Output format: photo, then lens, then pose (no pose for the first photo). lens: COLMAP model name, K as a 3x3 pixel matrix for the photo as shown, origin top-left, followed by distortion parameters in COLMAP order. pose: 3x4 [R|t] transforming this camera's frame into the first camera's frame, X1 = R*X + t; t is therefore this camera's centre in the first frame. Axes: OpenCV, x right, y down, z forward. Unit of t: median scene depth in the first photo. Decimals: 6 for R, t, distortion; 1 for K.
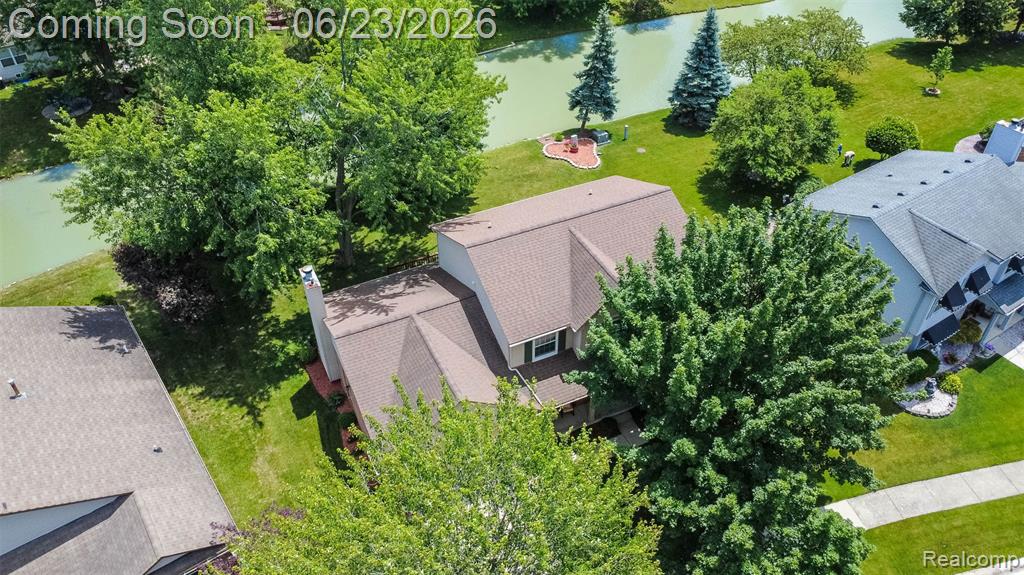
lens RADIAL K [[747.5, 0, 517.2], [0, 747.5, 301.3], [0, 0, 1]] dist [-0.003590, 0.002316]
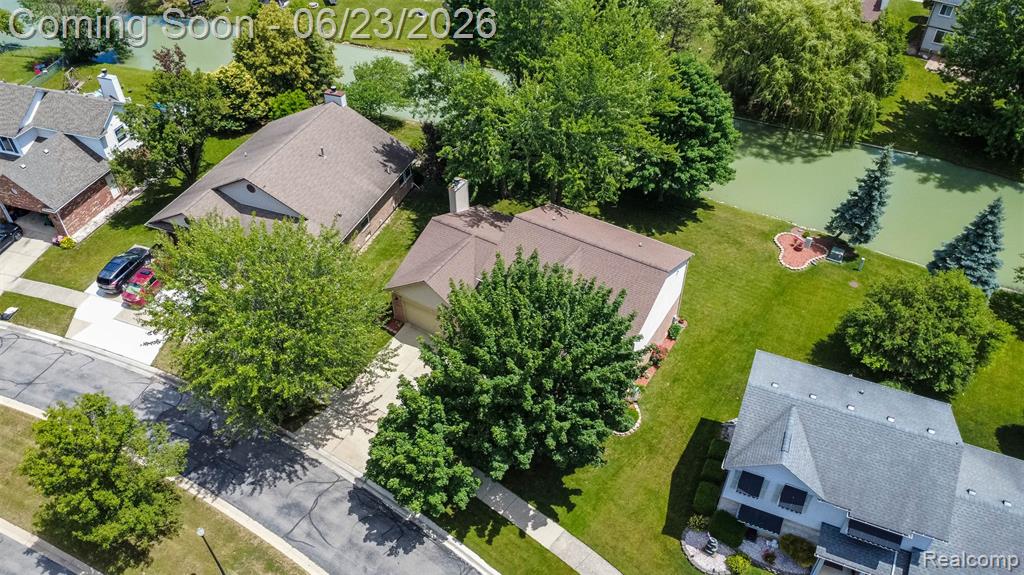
lens RADIAL K [[747.5, 0, 517.2], [0, 747.5, 301.3], [0, 0, 1]] dist [-0.003590, 0.002316]
pose [[0.553710, 0.571712, -0.605435, 0.635071], [-0.556987, 0.794759, 0.241090, -0.203868], [0.619008, 0.203725, 0.758502, -0.059380]]
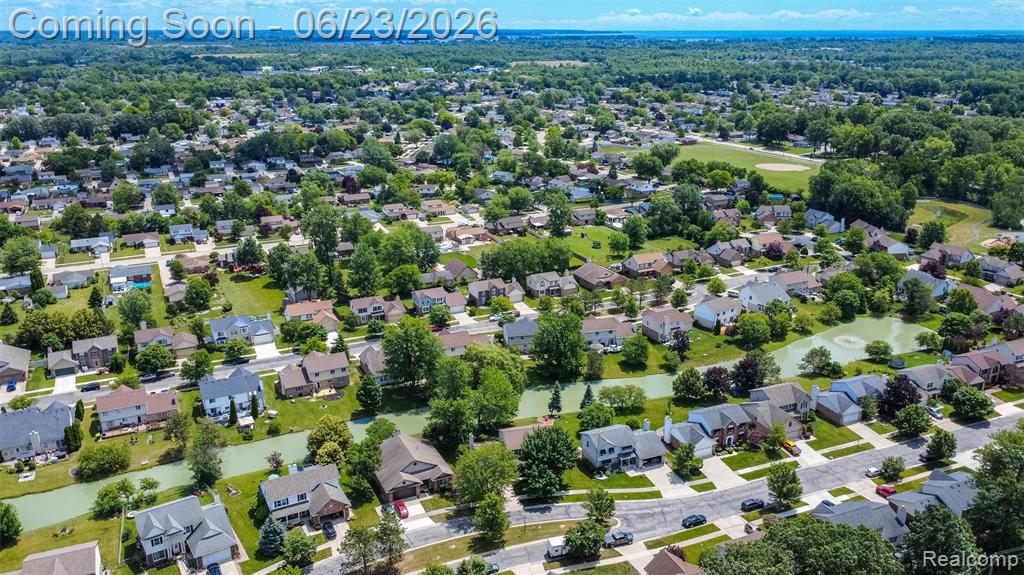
lens RADIAL K [[762.8, 0, 510.9], [0, 762.8, 293.6], [0, 0, 1]] dist [0.002450, 0.001347]
pose [[0.982438, 0.059497, -0.176849, 0.567695], [-0.124465, 0.915086, -0.383570, 0.703677], [0.139010, 0.398845, 0.906421, -2.714257]]
